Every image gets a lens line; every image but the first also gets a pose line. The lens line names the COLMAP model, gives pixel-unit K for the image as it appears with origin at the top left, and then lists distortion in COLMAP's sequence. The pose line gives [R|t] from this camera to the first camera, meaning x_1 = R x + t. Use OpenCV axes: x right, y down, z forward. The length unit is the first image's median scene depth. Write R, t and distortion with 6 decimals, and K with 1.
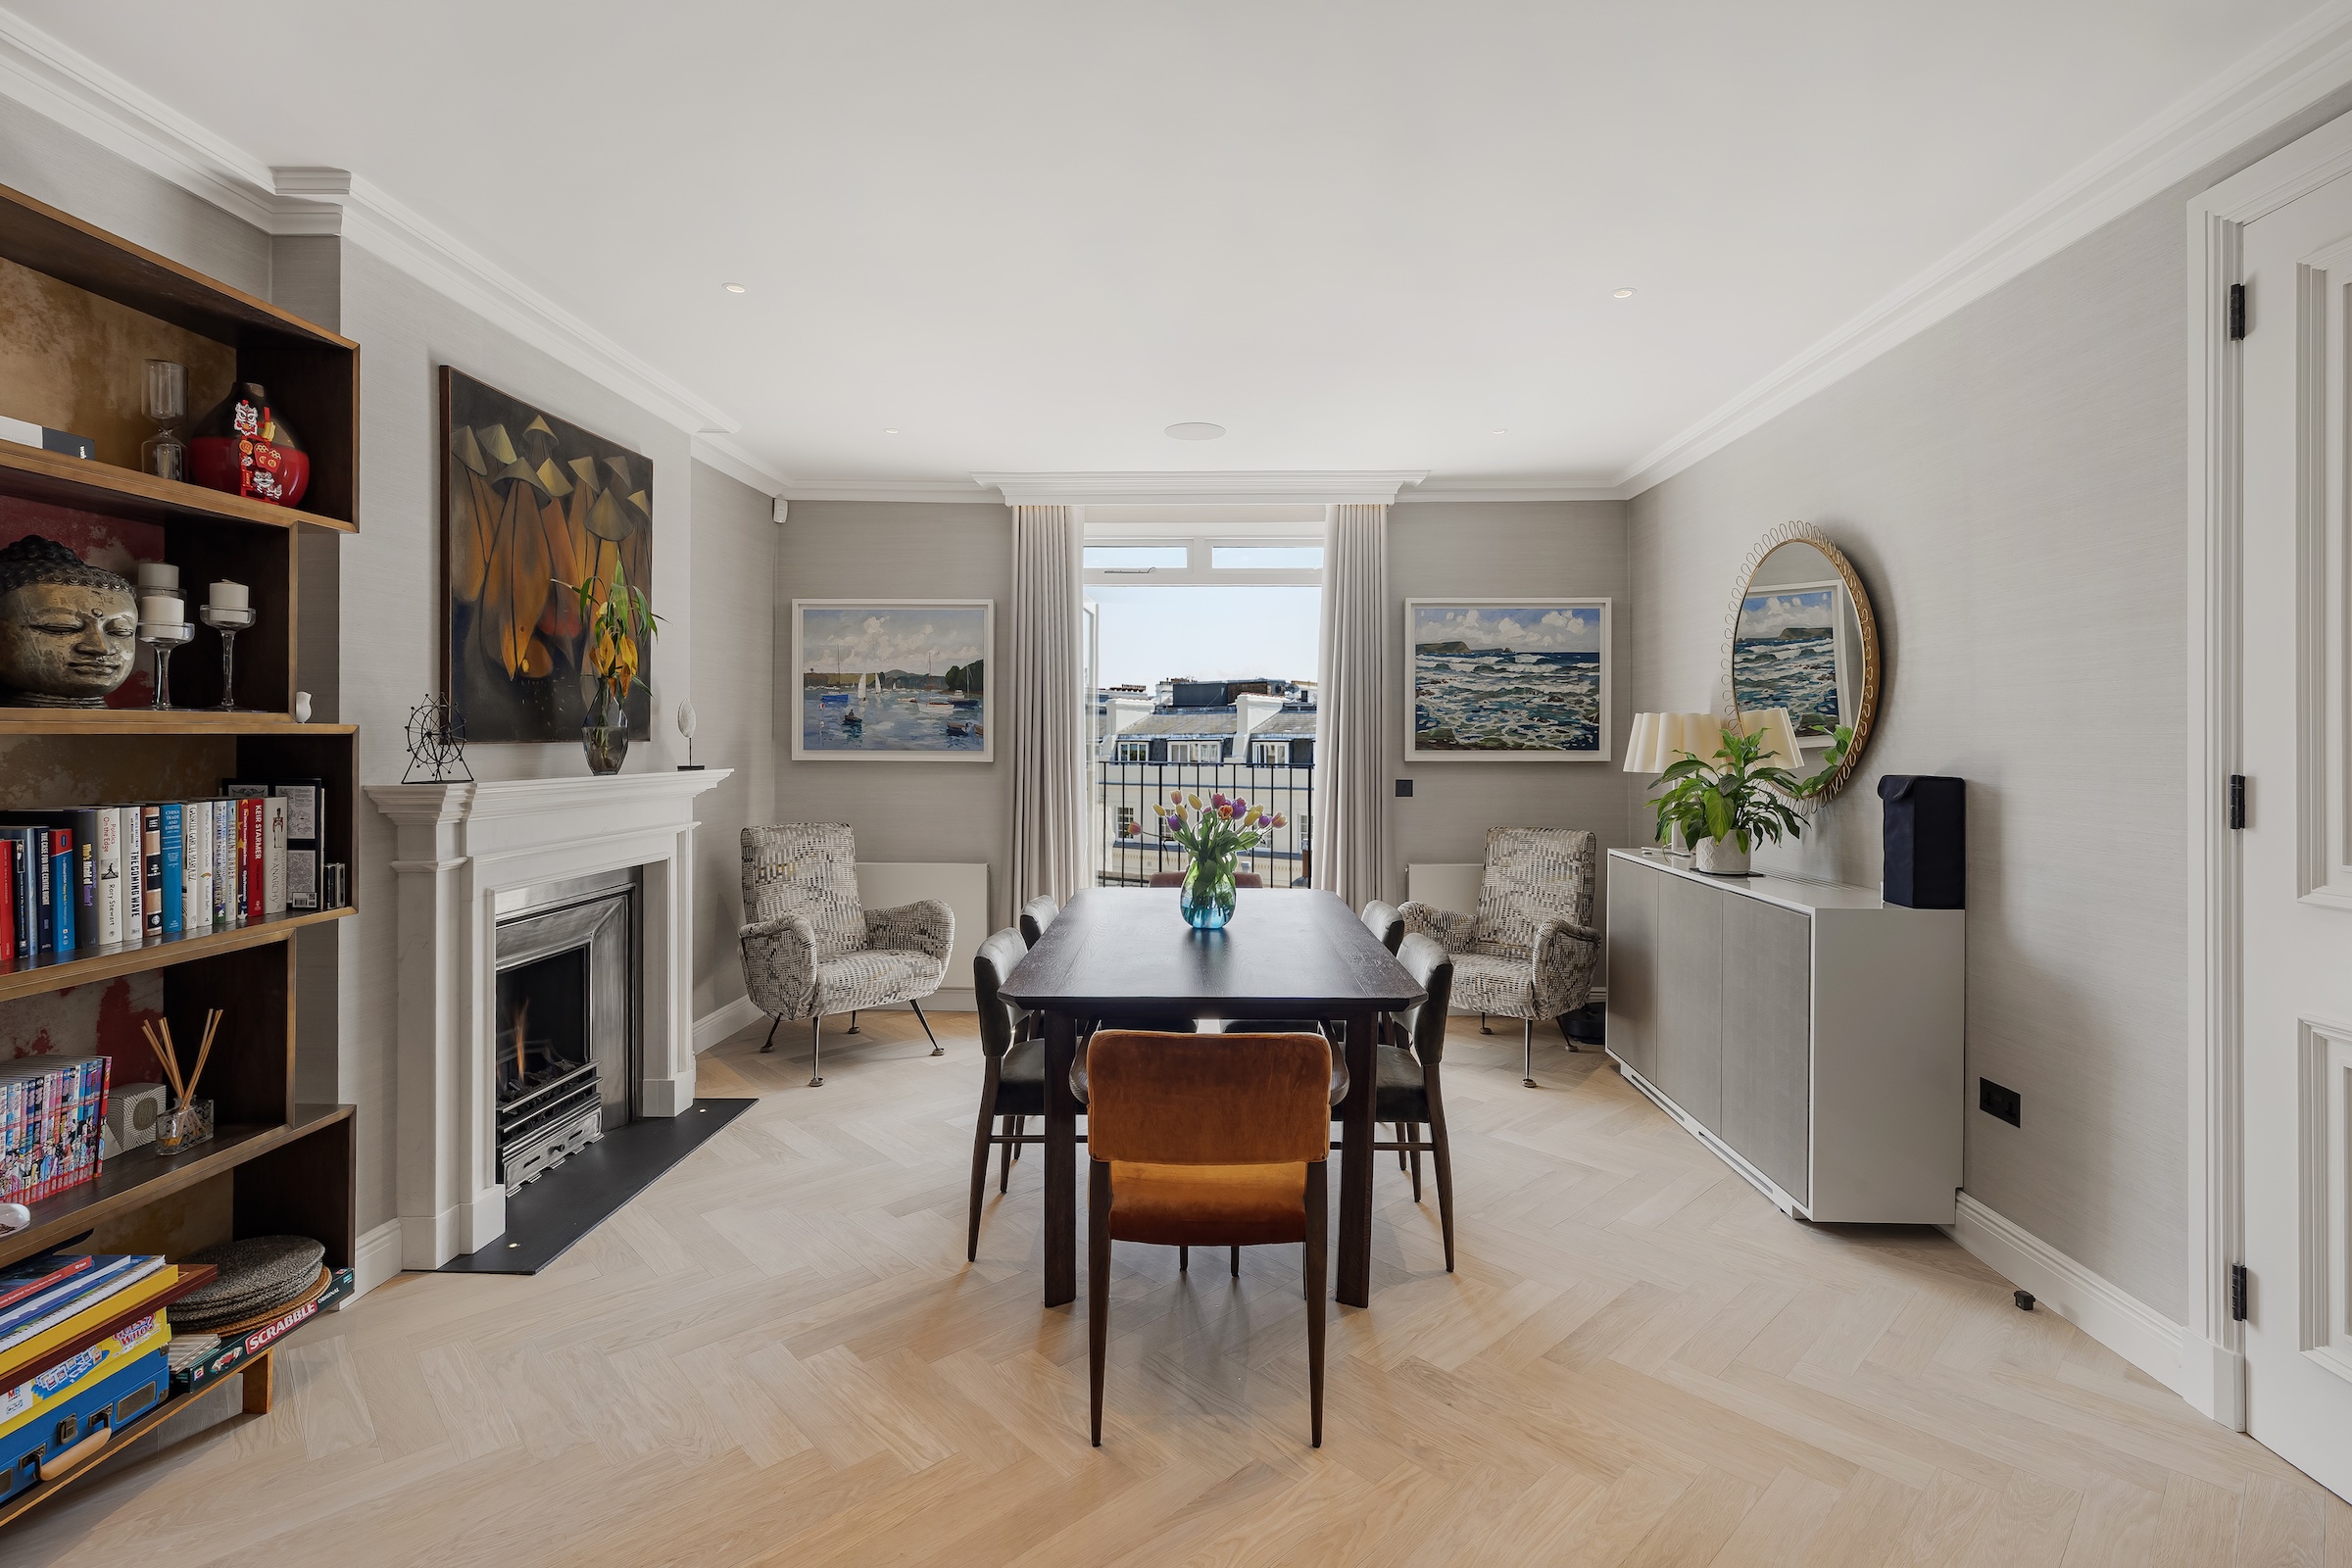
lens RADIAL K [[1081.8, 0, 1184.4], [0, 1081.8, 737.5], [0, 0, 1]] dist [0.001795, 0.000376]
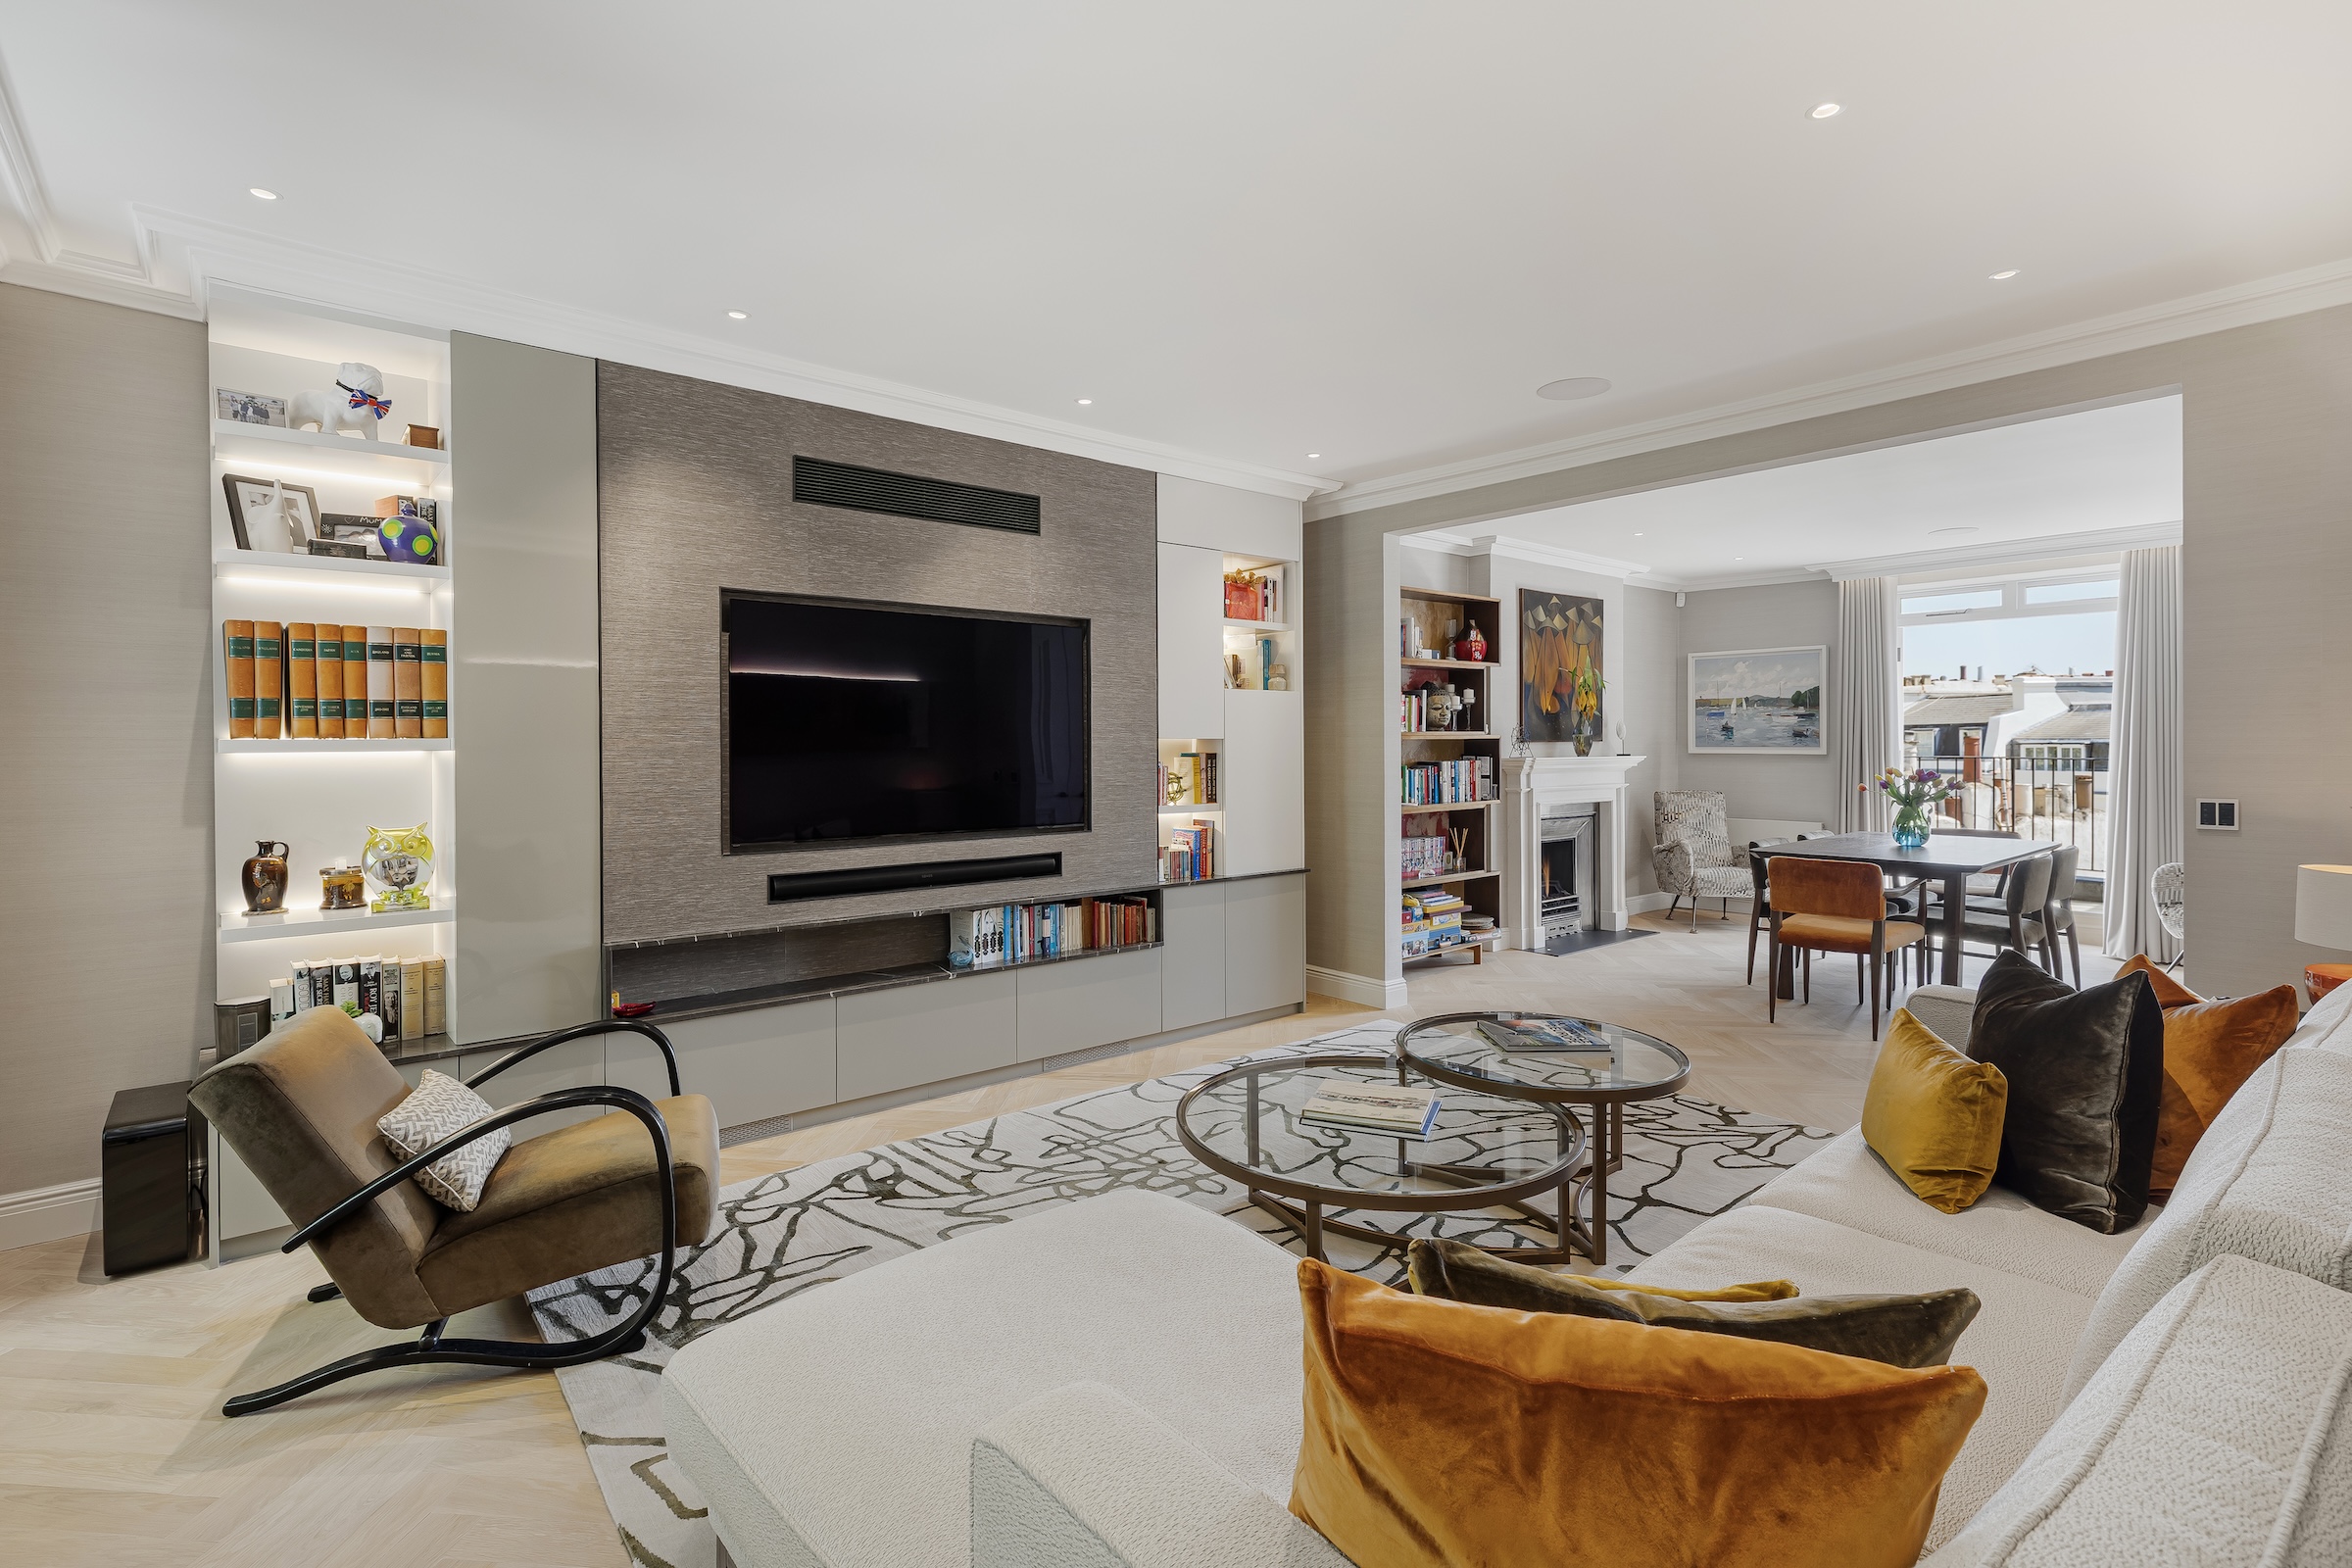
lens RADIAL K [[1092.4, 0, 1175.9], [0, 1092.4, 746.6], [0, 0, 1]] dist [0.002507, 0.000186]
pose [[0.670501, -0.002859, -0.741903, 0.493092], [0.006398, 0.999978, 0.001929, 0.004291], [0.741881, -0.006040, 0.670504, -0.974230]]
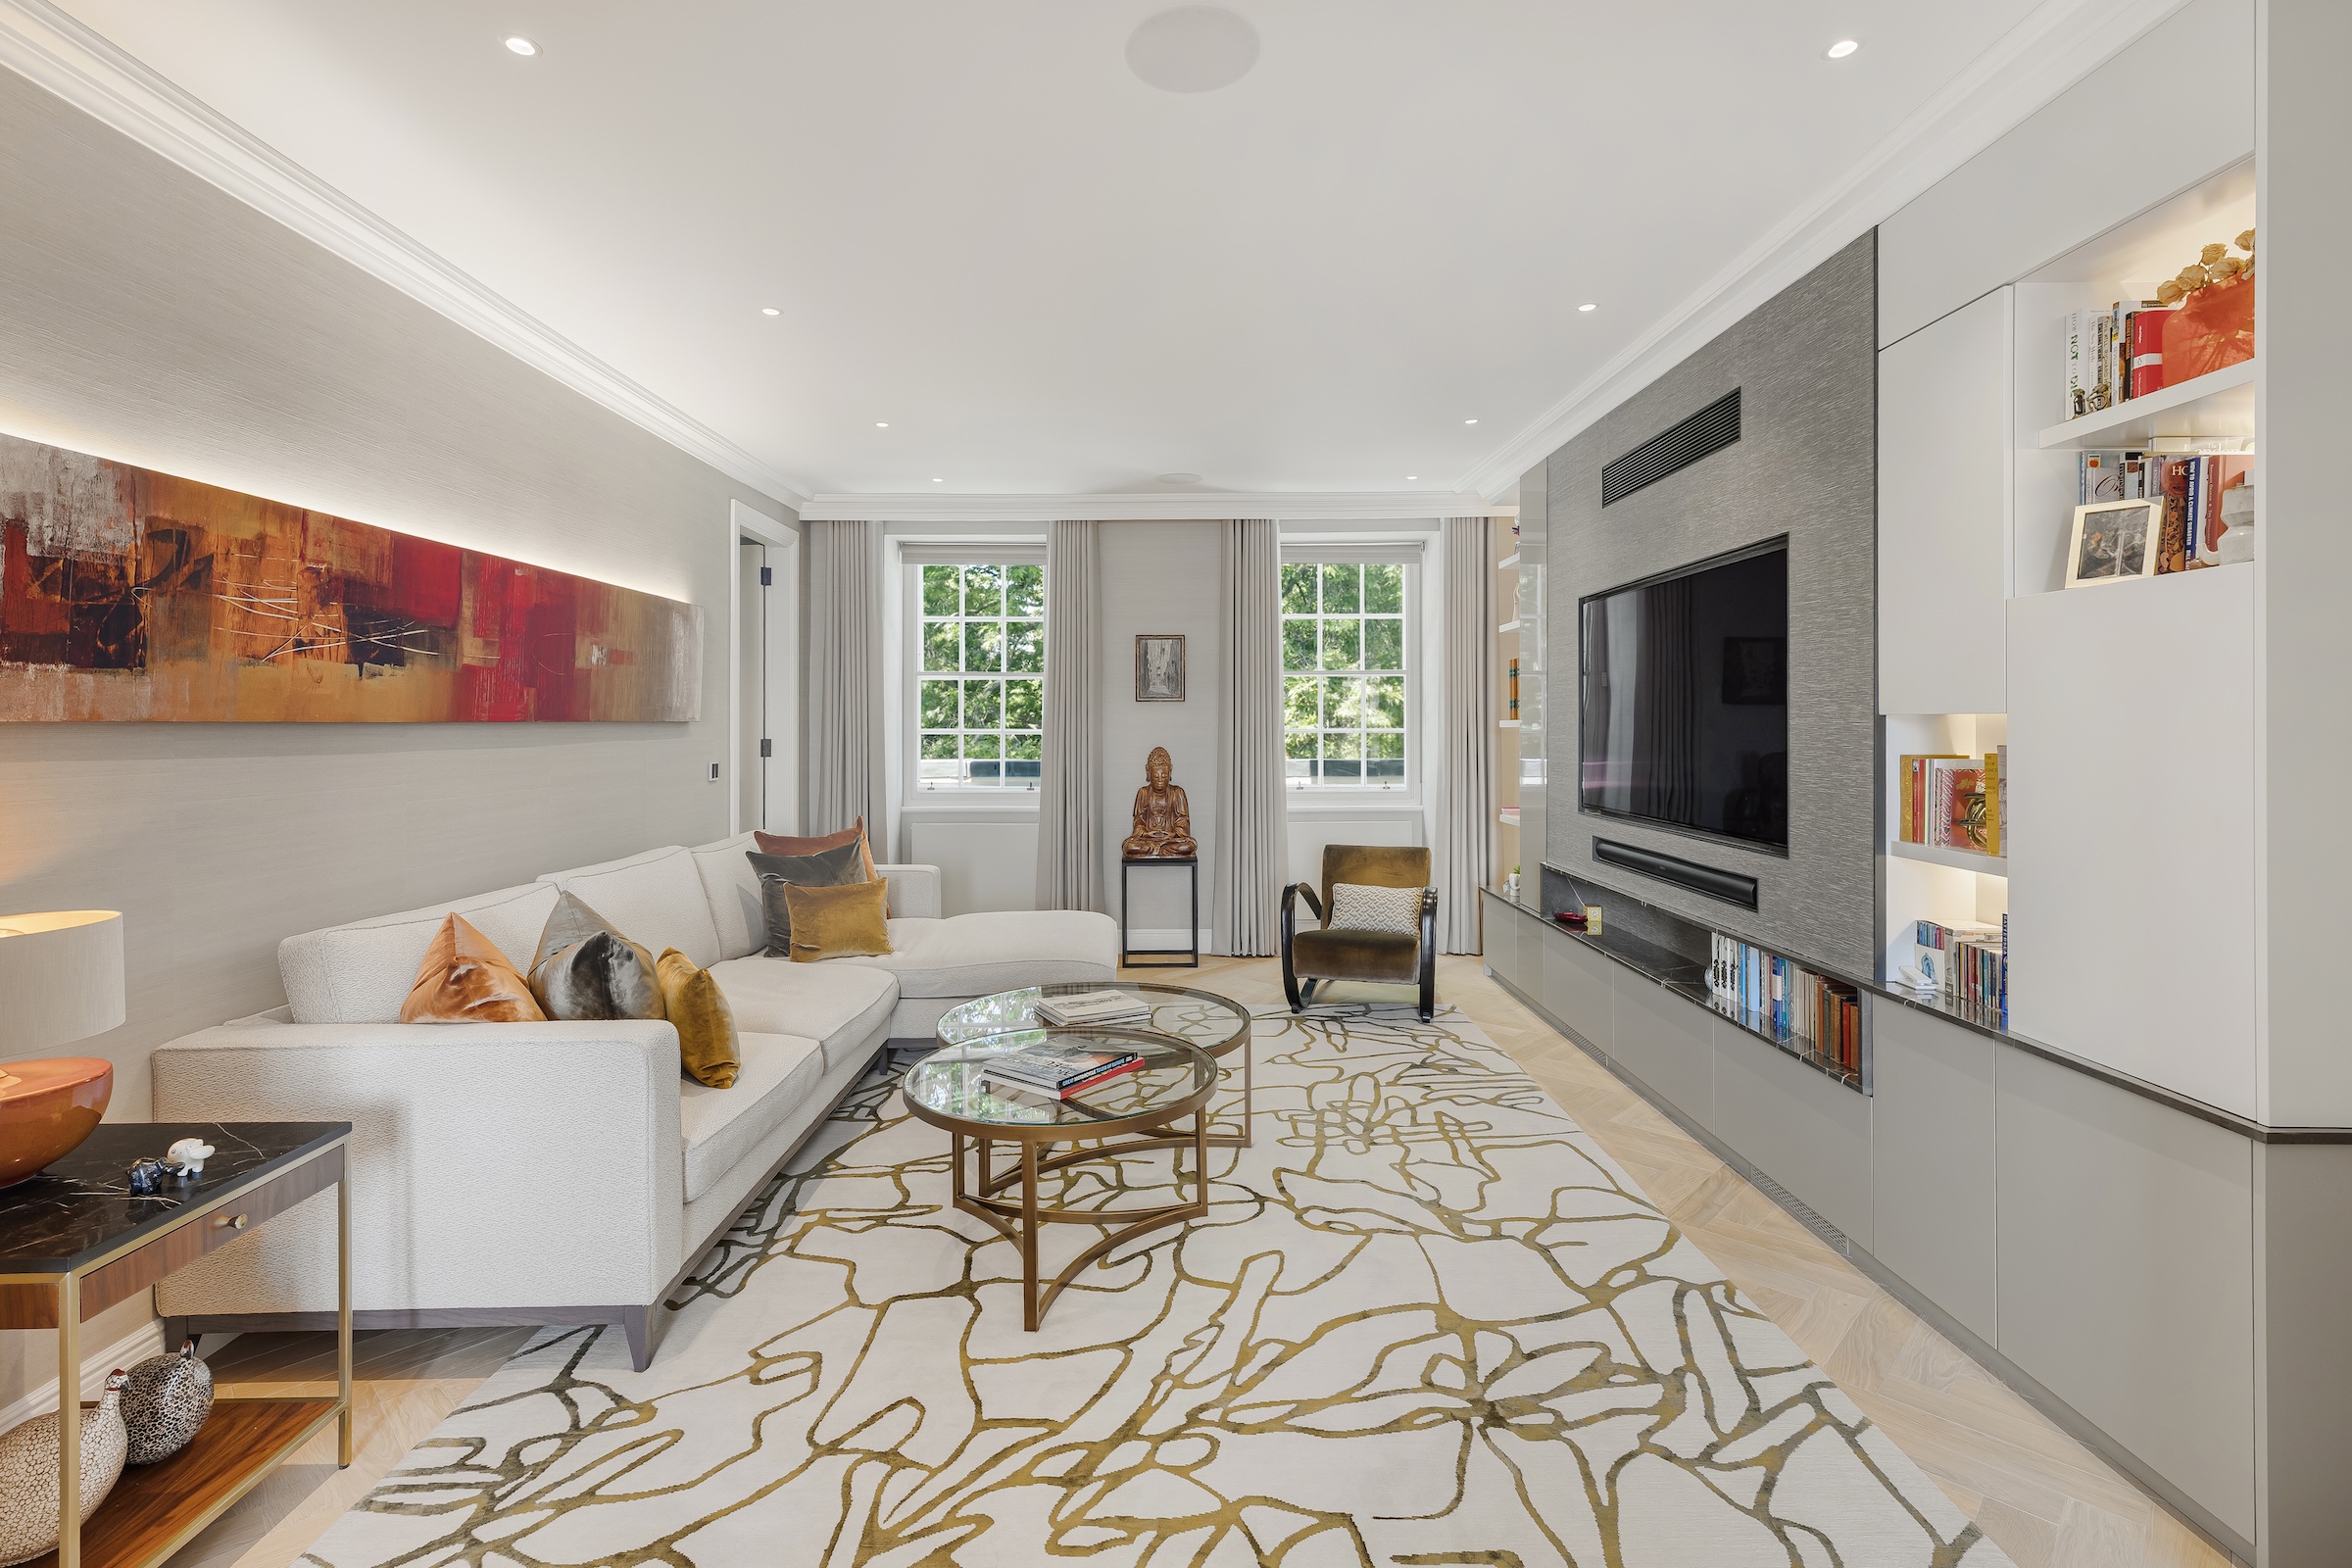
lens RADIAL K [[1072.6, 0, 1143.6], [0, 1072.6, 722.7], [0, 0, 1]] dist [0.001591, 0.000079]
pose [[-0.999871, -0.001928, -0.015946, -0.001748], [-0.001879, 0.999994, -0.003069, 0.005293], [0.015951, -0.003039, -0.999868, 0.567208]]
